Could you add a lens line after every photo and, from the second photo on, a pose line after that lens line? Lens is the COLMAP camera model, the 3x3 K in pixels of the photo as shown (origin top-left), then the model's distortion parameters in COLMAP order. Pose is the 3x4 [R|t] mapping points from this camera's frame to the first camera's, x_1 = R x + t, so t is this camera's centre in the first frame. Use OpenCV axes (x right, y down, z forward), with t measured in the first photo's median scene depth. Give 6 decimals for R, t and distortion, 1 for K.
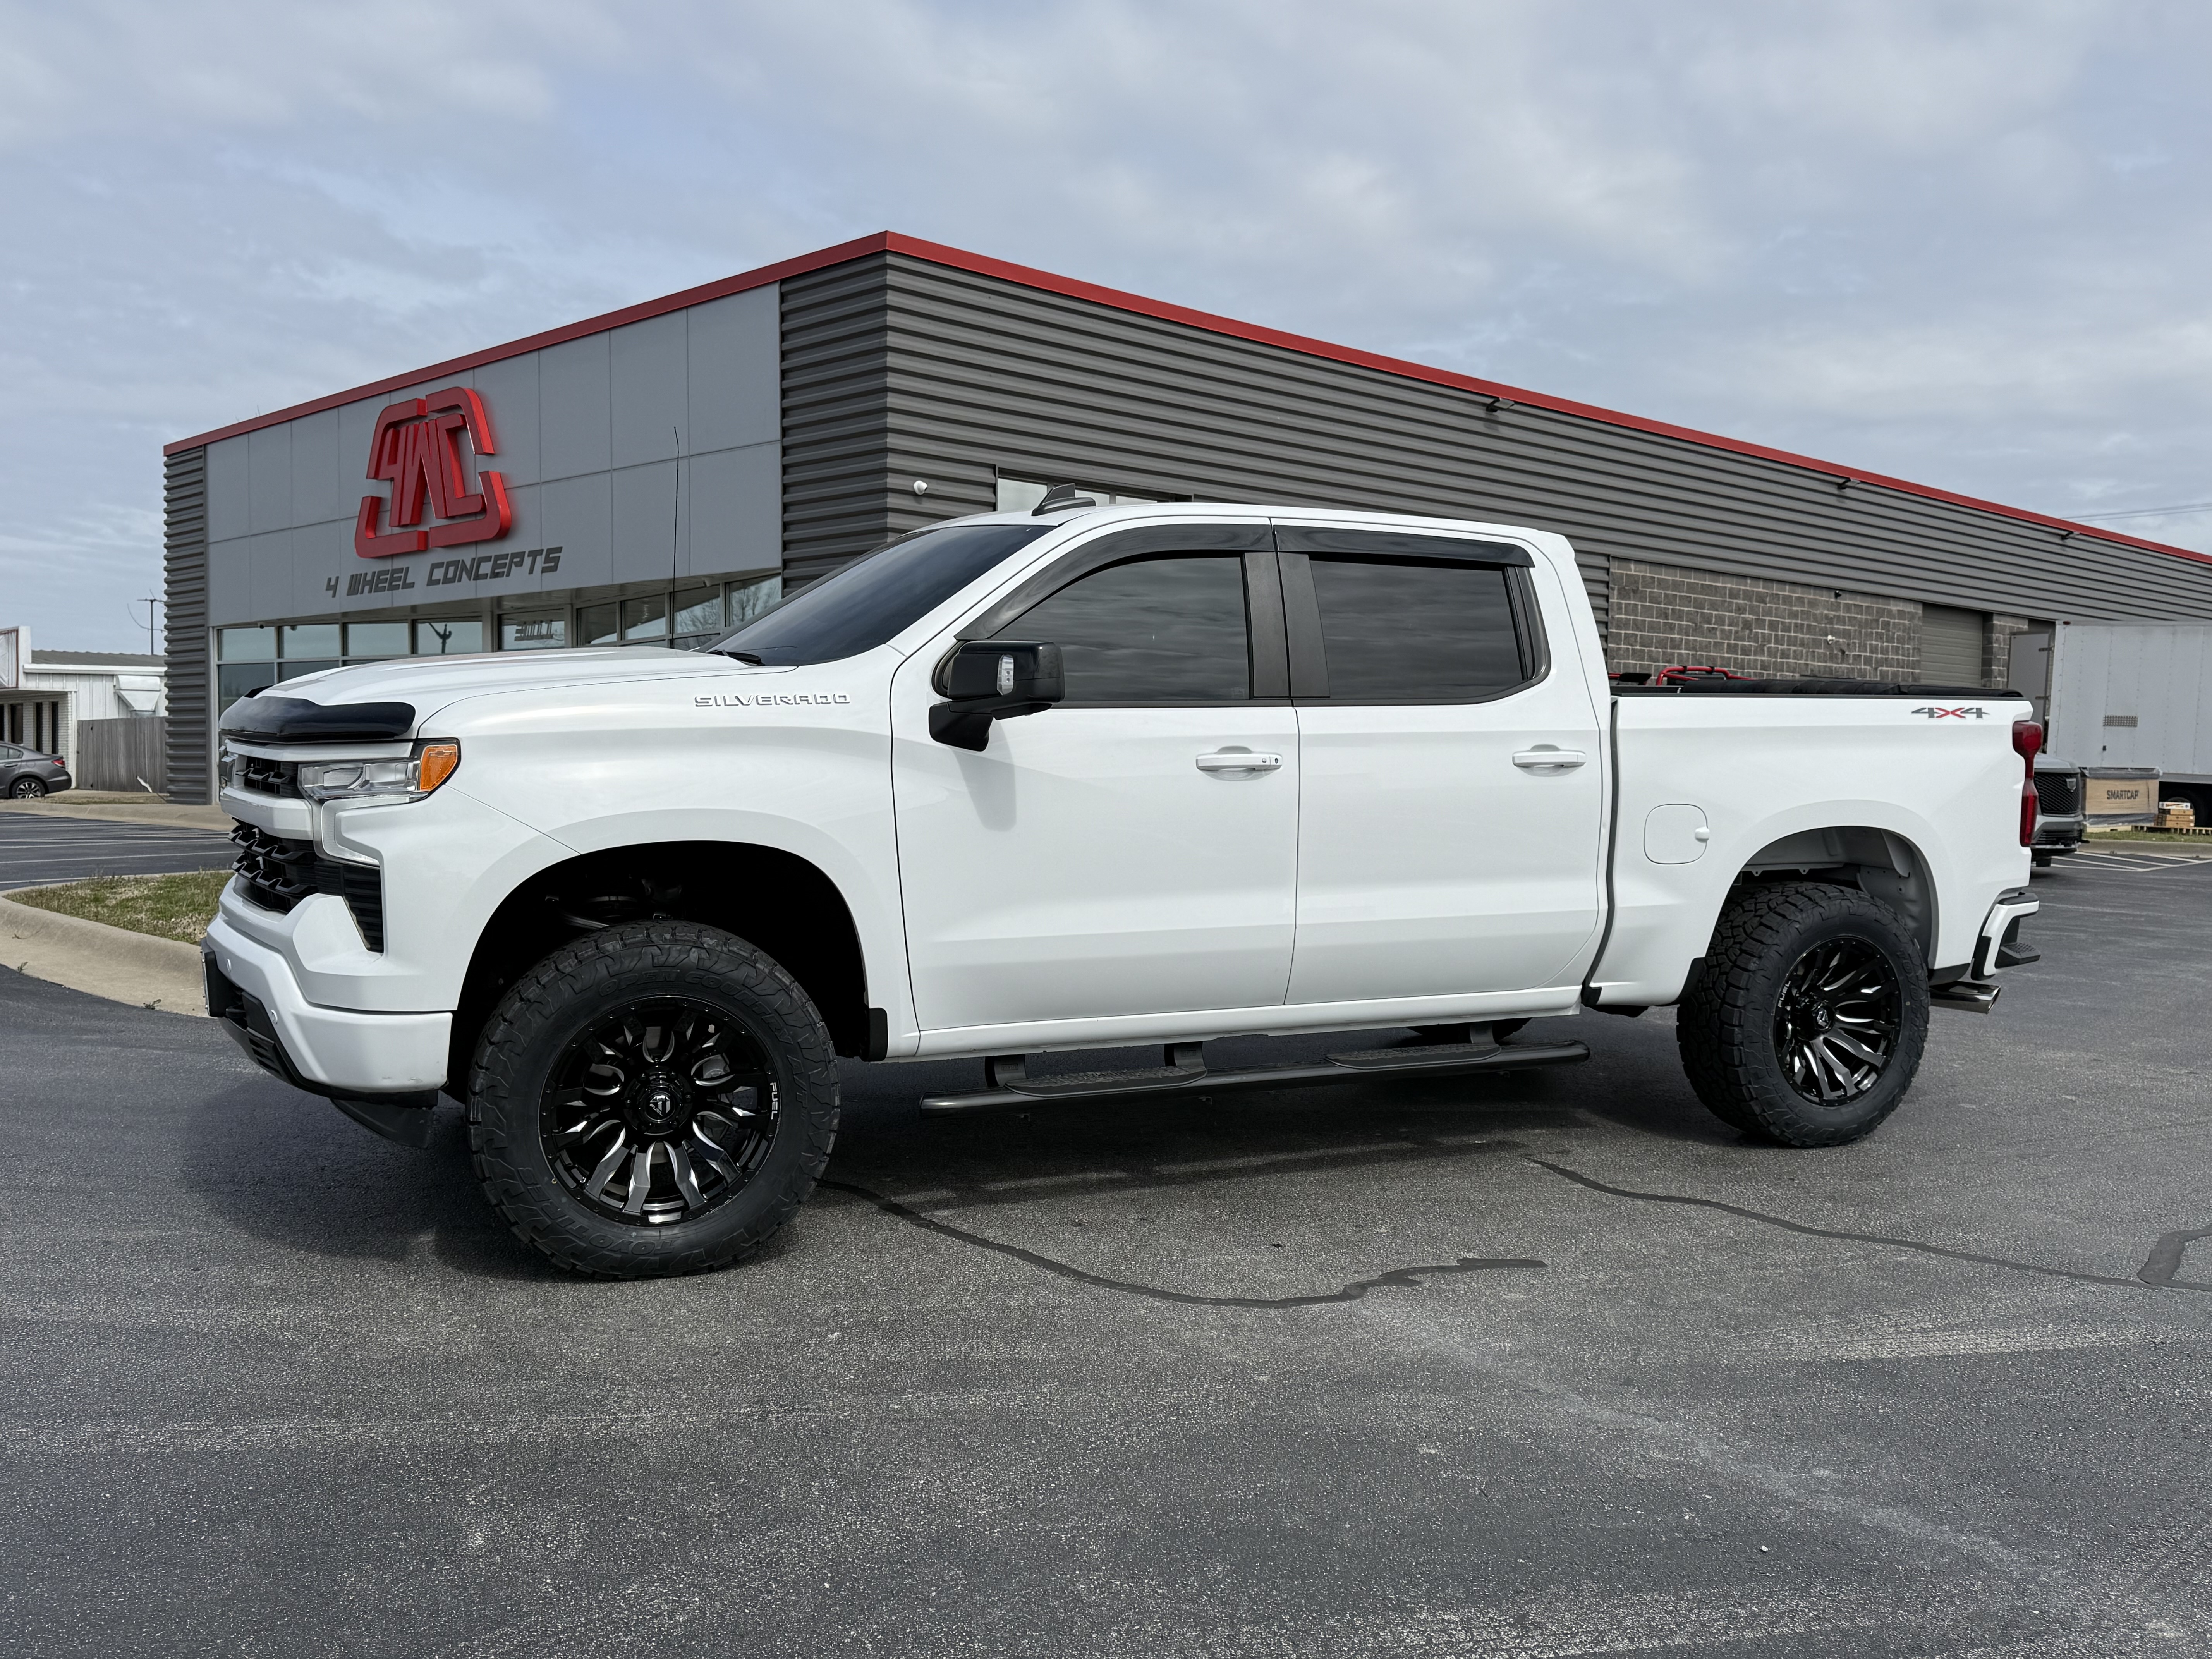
lens RADIAL K [[1927.1, 0, 1106.0], [0, 1927.1, 829.5], [0, 0, 1]] dist [0.090780, -0.151395]
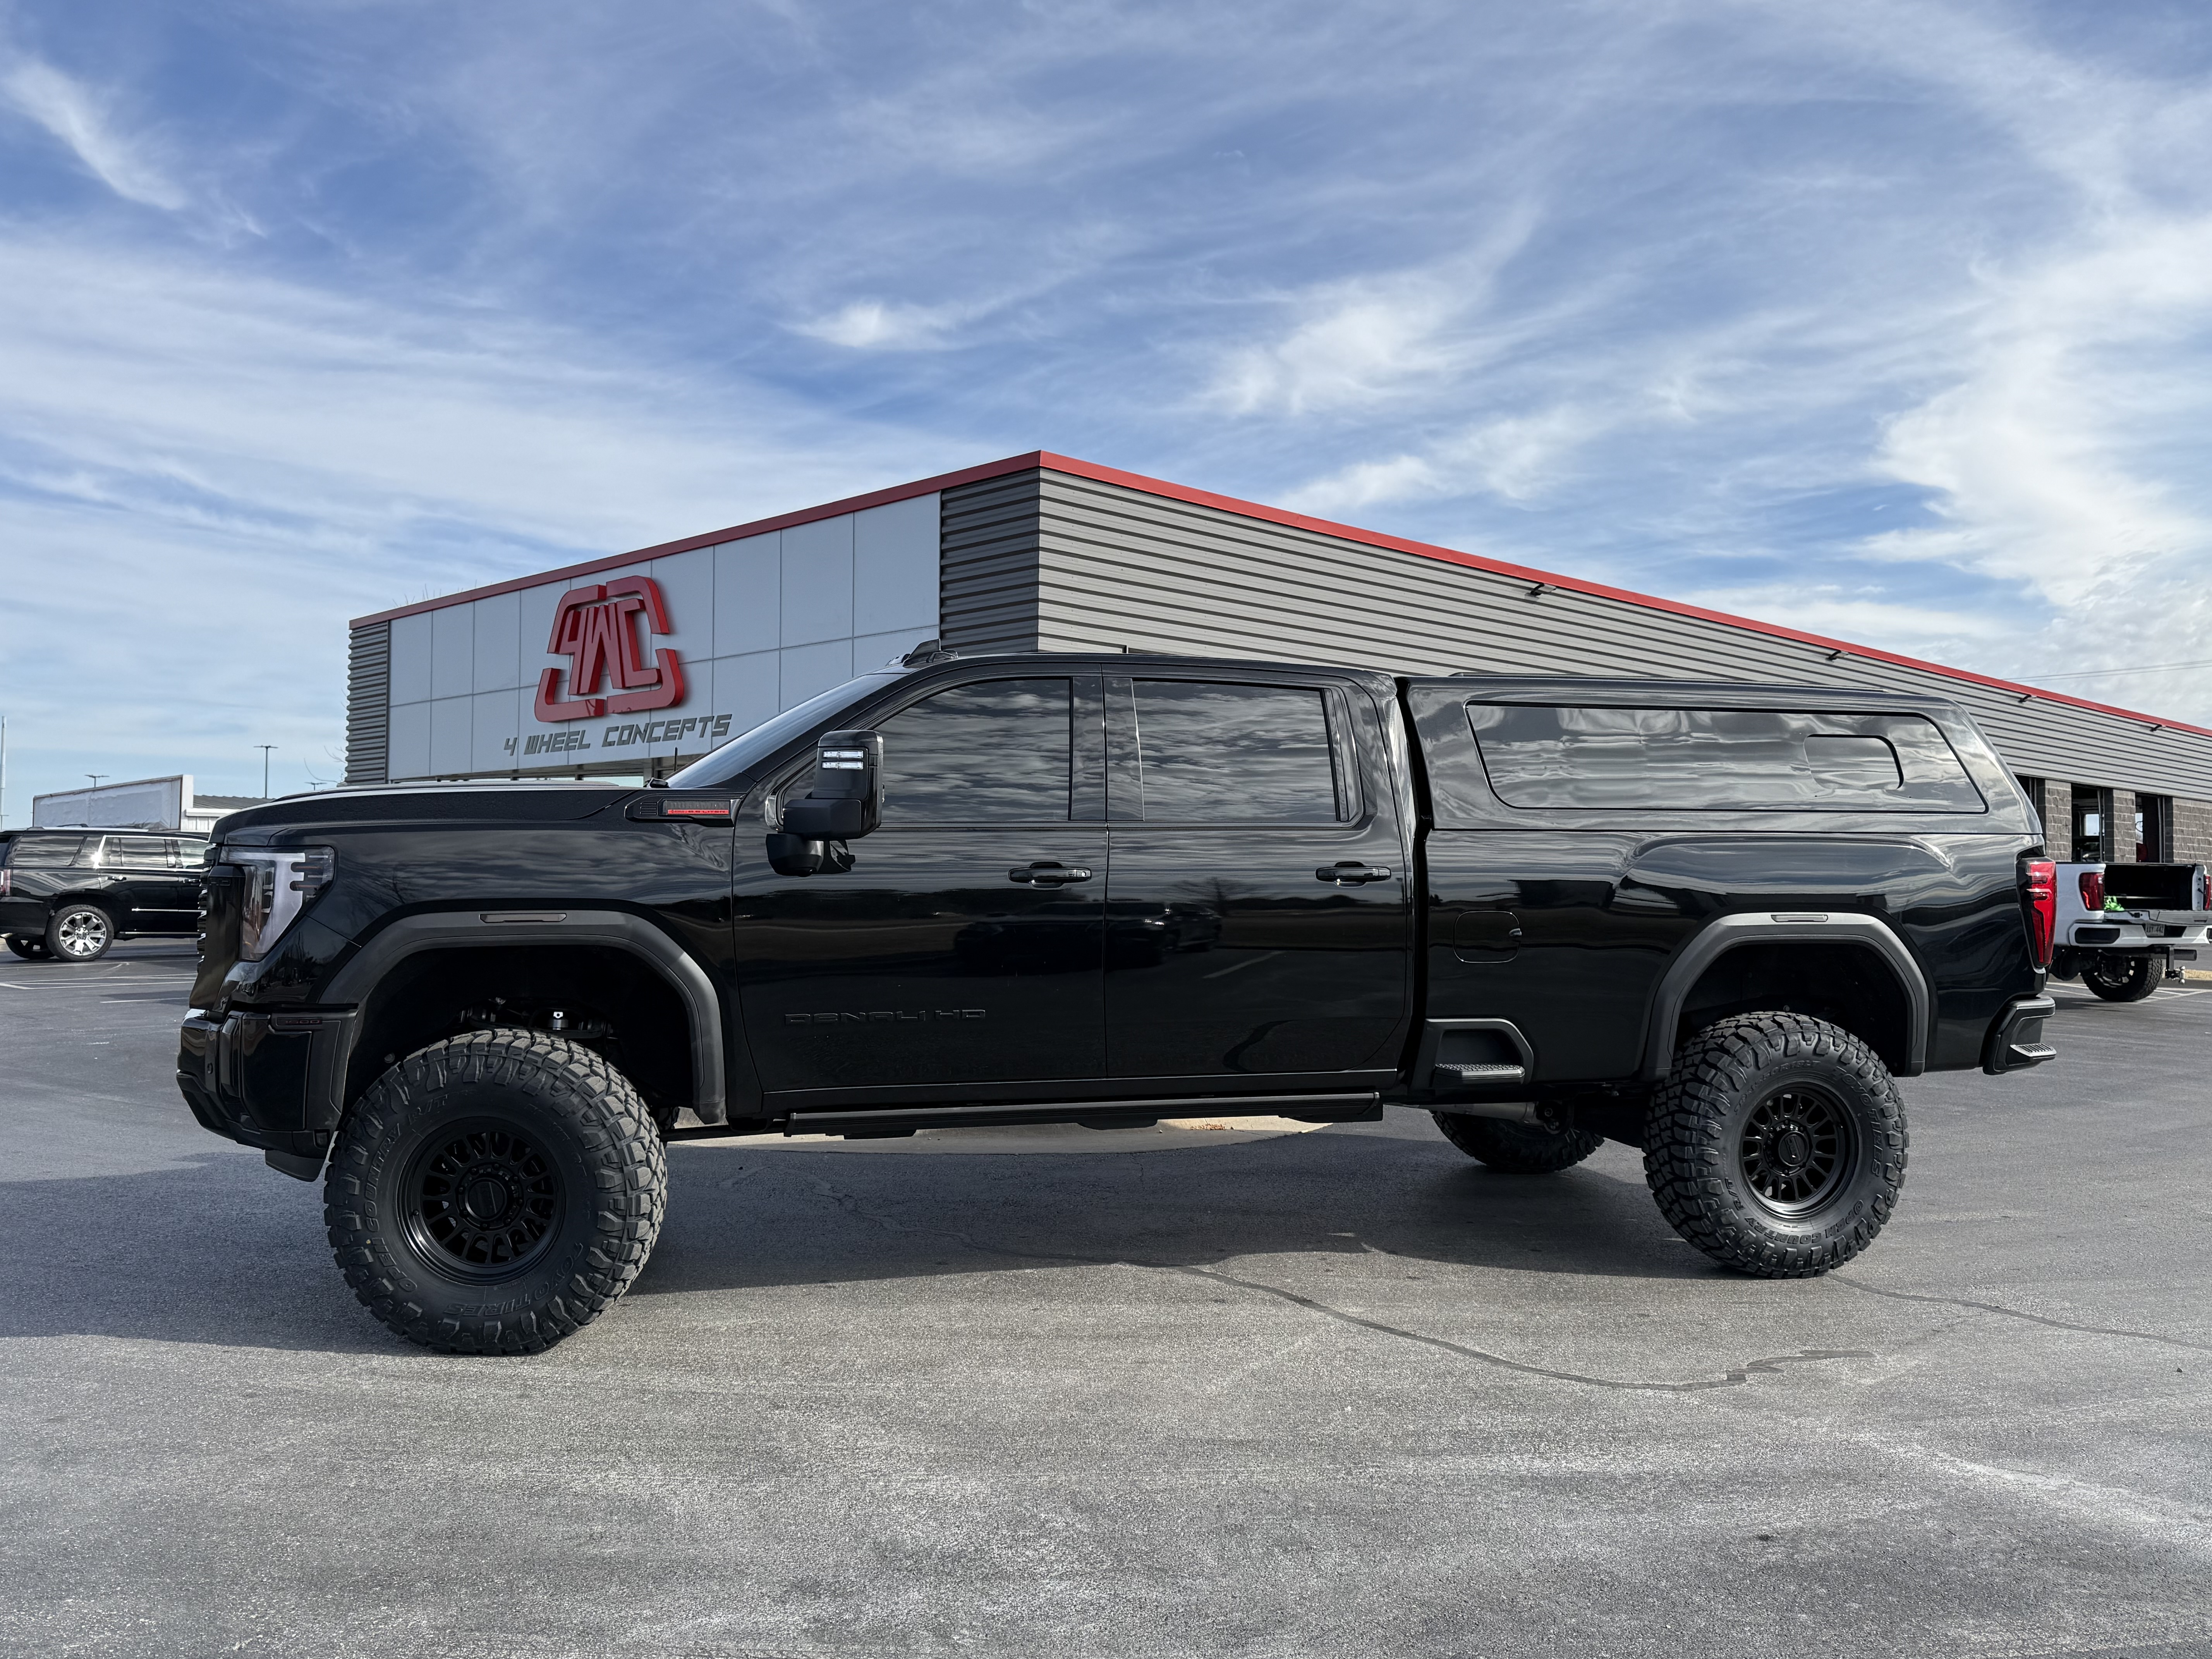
lens RADIAL K [[1754.5, 0, 1111.0], [0, 1754.5, 827.2], [0, 0, 1]] dist [0.085268, -0.131684]
pose [[0.999994, 0.001049, -0.003255, -0.062477], [-0.001277, 0.997489, -0.070816, -0.006990], [0.003173, 0.070820, 0.997484, -0.035787]]
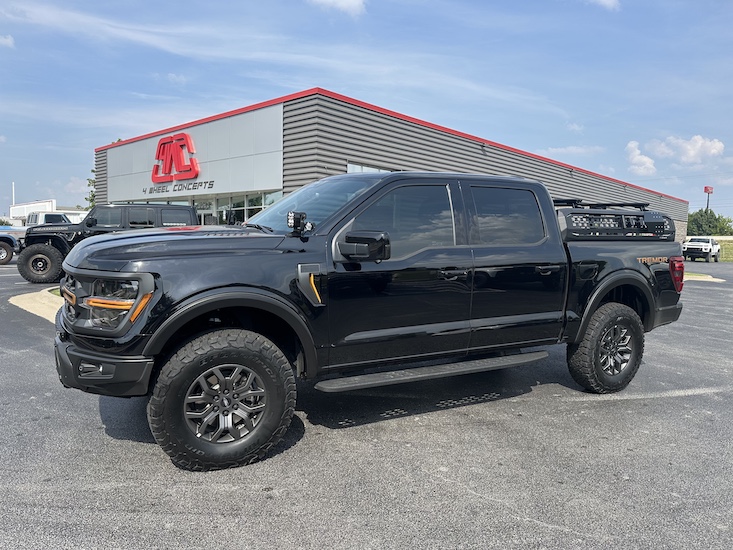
lens RADIAL K [[515.4, 0, 366.5], [0, 515.4, 275.0], [0, 0, 1]] dist [0.006213, -0.000912]
pose [[0.999122, 0.014739, 0.039209, -0.055281], [-0.015977, 0.999377, 0.031456, -0.015997], [-0.038720, -0.032055, 0.998736, 0.098484]]
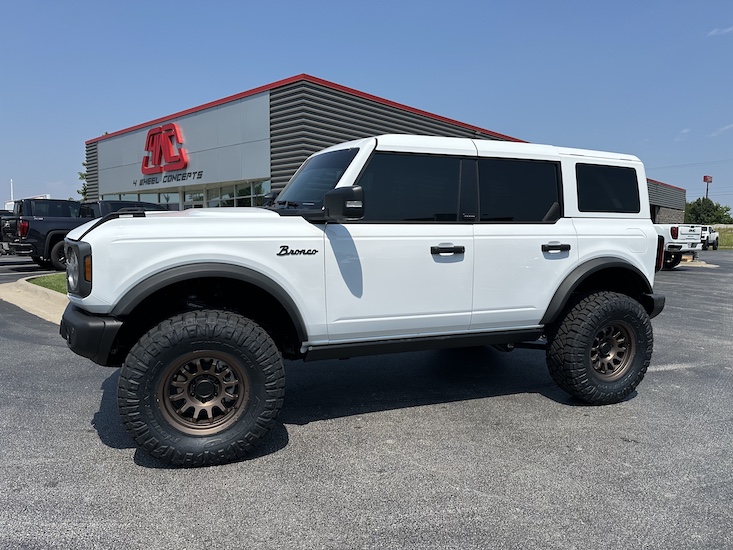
lens RADIAL K [[515.4, 0, 366.5], [0, 515.4, 275.0], [0, 0, 1]] dist [0.006213, -0.000912]
pose [[0.999237, 0.003415, 0.038897, -0.036529], [-0.005131, 0.999014, 0.044104, -0.007585], [-0.038708, -0.044270, 0.998269, 0.103958]]
